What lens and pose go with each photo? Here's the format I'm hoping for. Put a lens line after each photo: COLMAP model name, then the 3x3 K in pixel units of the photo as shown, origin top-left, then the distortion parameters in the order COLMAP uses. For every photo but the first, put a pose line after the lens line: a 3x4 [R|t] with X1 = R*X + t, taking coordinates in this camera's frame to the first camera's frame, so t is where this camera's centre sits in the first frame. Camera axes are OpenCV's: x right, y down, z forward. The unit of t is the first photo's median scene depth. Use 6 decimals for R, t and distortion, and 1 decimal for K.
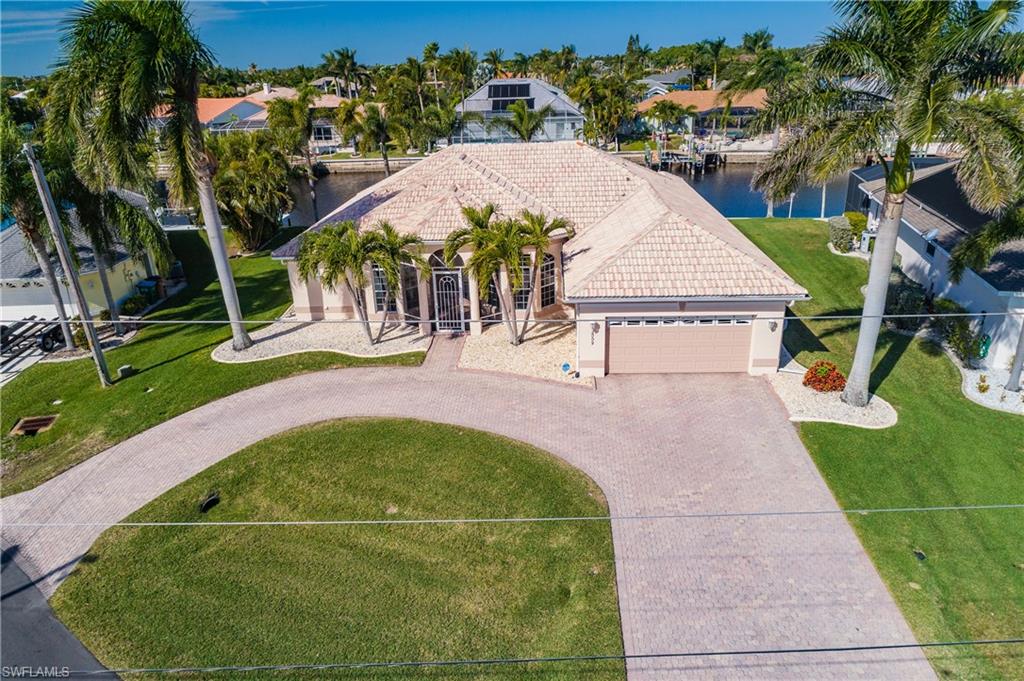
lens RADIAL K [[698.9, 0, 511.2], [0, 698.9, 343.8], [0, 0, 1]] dist [0.000545, -0.000192]
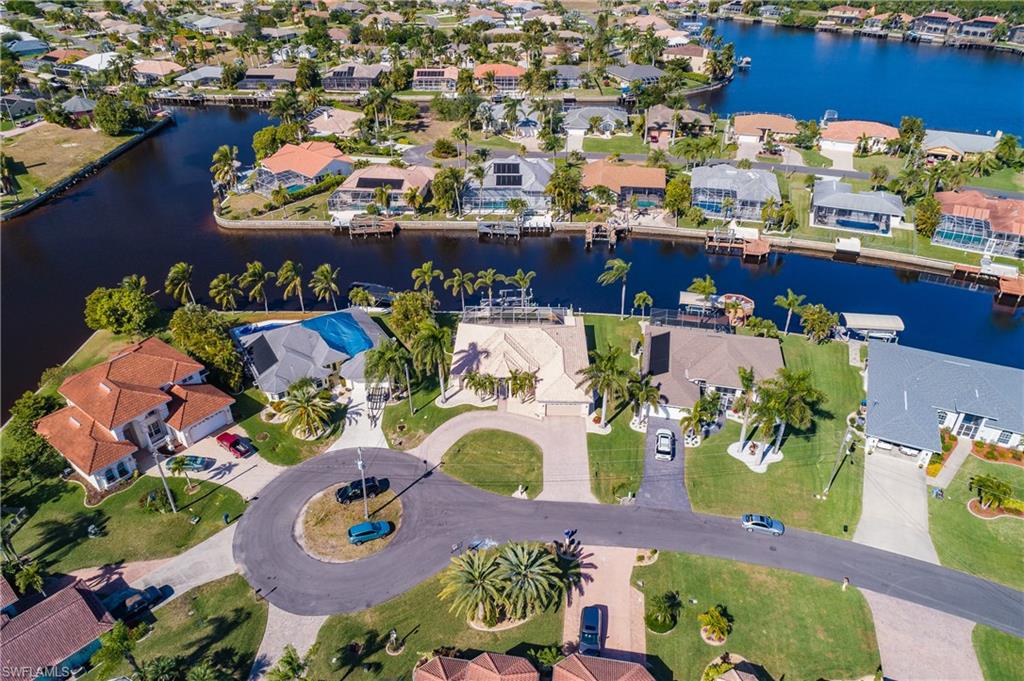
lens RADIAL K [[698.9, 0, 514.0], [0, 698.9, 339.8], [0, 0, 1]] dist [0.000545, -0.000192]
pose [[0.998906, 0.013937, 0.044631, -0.222325], [-0.021195, 0.985809, 0.166529, -1.025145], [-0.041677, -0.167293, 0.985026, -2.785458]]
